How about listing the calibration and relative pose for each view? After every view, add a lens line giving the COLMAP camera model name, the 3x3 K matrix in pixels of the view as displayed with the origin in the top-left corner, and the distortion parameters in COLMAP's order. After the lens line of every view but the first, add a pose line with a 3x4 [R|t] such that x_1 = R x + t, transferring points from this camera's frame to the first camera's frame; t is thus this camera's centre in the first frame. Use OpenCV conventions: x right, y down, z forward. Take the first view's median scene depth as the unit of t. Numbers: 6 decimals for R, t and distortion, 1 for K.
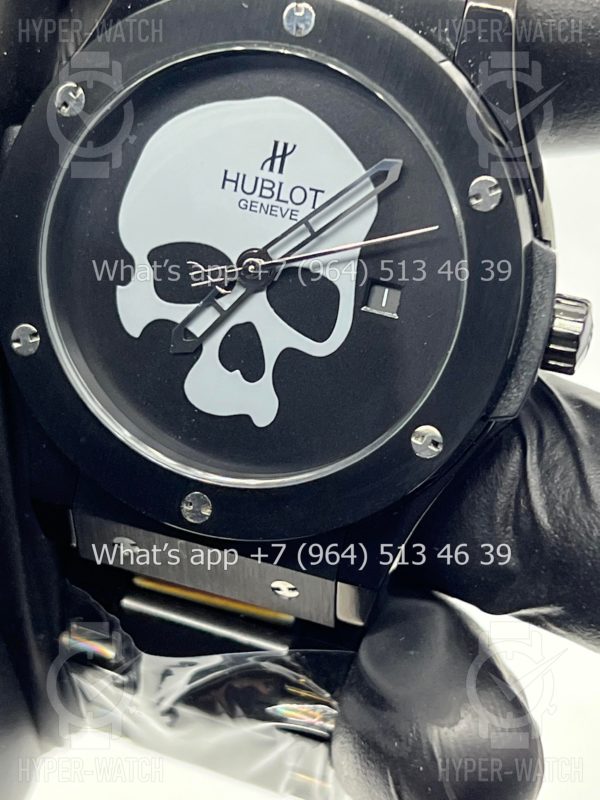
lens RADIAL K [[1825.8, 0, 302.3], [0, 1825.8, 398.3], [0, 0, 1]] dist [0.209023, 0.000000]
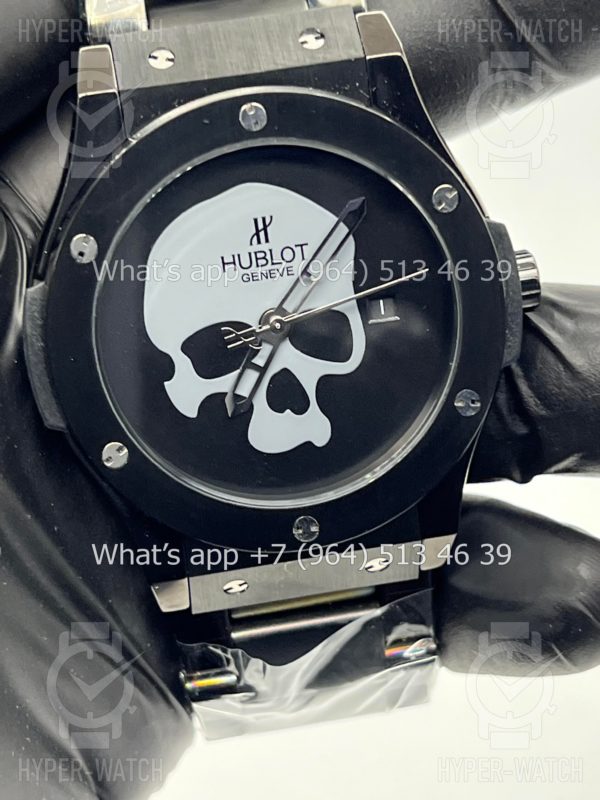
lens RADIAL K [[1825.8, 0, 300.2], [0, 1825.8, 408.8], [0, 0, 1]] dist [0.209023, 0.000000]
pose [[0.876072, -0.382262, 0.293894, -0.382323], [0.371521, 0.923662, 0.093919, -0.126233], [-0.307360, 0.026908, 0.951213, -0.134365]]
